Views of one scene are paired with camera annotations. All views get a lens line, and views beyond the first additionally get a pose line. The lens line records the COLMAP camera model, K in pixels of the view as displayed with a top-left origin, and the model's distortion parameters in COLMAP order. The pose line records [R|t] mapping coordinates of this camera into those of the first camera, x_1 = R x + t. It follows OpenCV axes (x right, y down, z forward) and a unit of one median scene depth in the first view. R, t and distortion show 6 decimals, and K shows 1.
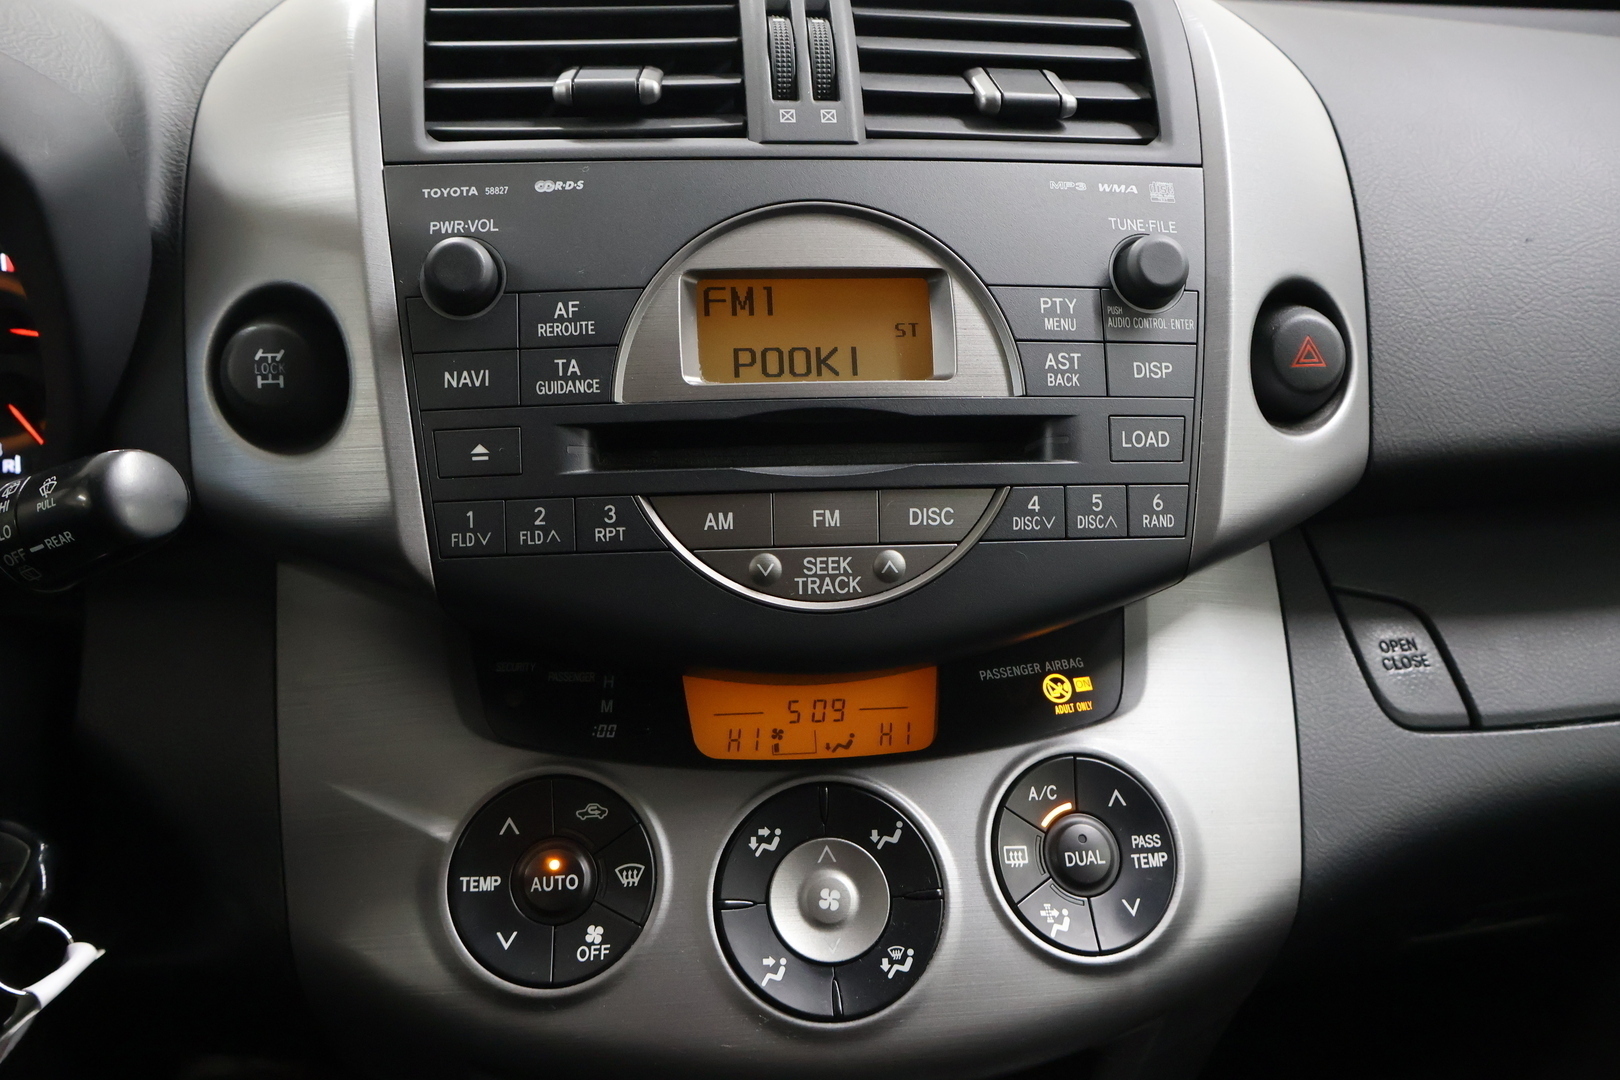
lens RADIAL K [[1335.0, 0, 810.0], [0, 1335.0, 540.0], [0, 0, 1]] dist [-0.010789, -0.001379]
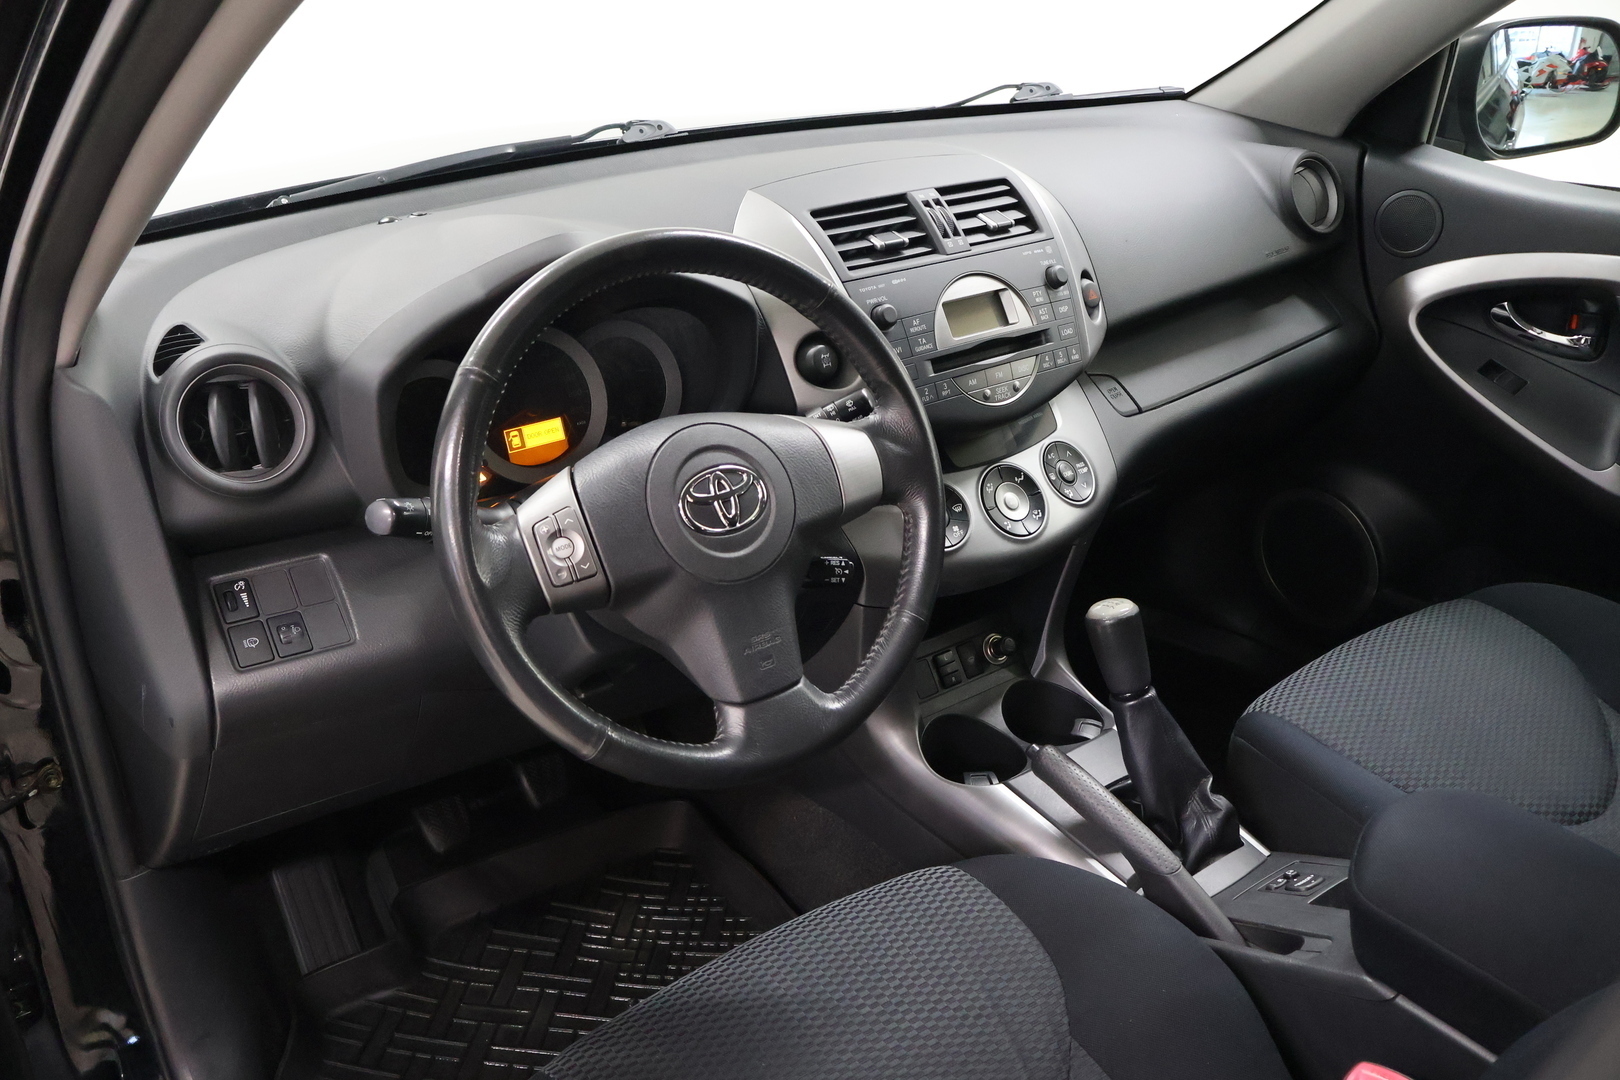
lens RADIAL K [[1335.0, 0, 810.0], [0, 1335.0, 540.0], [0, 0, 1]] dist [-0.010789, -0.001379]
pose [[0.866167, -0.241689, 0.437425, -1.737087], [0.213032, 0.970336, 0.114301, -0.087699], [-0.452074, -0.005819, 0.891961, -1.493908]]
